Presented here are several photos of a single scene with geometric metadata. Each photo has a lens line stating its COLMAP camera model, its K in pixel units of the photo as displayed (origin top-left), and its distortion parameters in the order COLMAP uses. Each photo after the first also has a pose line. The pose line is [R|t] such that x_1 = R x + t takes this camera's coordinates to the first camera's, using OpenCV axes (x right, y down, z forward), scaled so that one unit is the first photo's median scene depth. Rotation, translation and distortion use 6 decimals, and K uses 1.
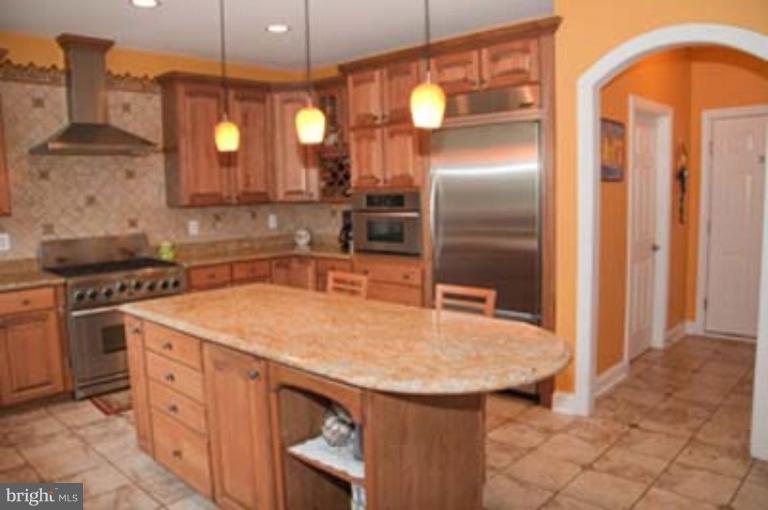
lens RADIAL K [[585.4, 0, 374.5], [0, 585.4, 265.6], [0, 0, 1]] dist [-0.178105, 0.126706]
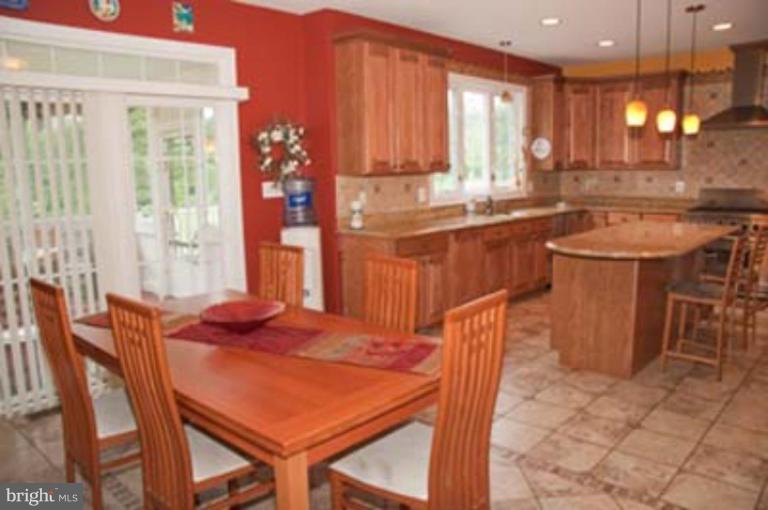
lens RADIAL K [[585.4, 0, 374.5], [0, 585.4, 265.6], [0, 0, 1]] dist [-0.178105, 0.126706]
pose [[0.002896, 0.188756, -0.982020, 0.902991], [-0.105028, 0.976650, 0.187414, -0.026857], [0.994465, 0.102597, 0.022653, 0.094376]]
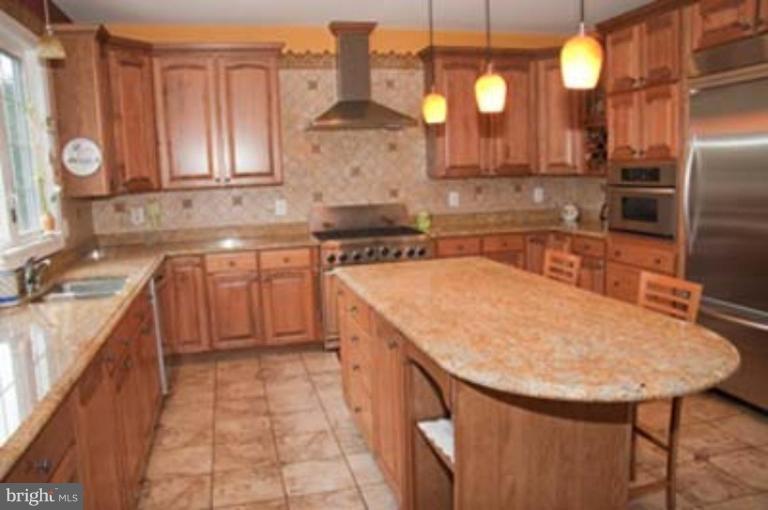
lens RADIAL K [[585.4, 0, 374.5], [0, 585.4, 265.6], [0, 0, 1]] dist [-0.178105, 0.126706]
pose [[0.849081, 0.076093, -0.522754, 0.135449], [-0.051683, 0.996790, 0.061149, -0.004785], [0.525729, -0.024903, 0.850287, 0.055784]]
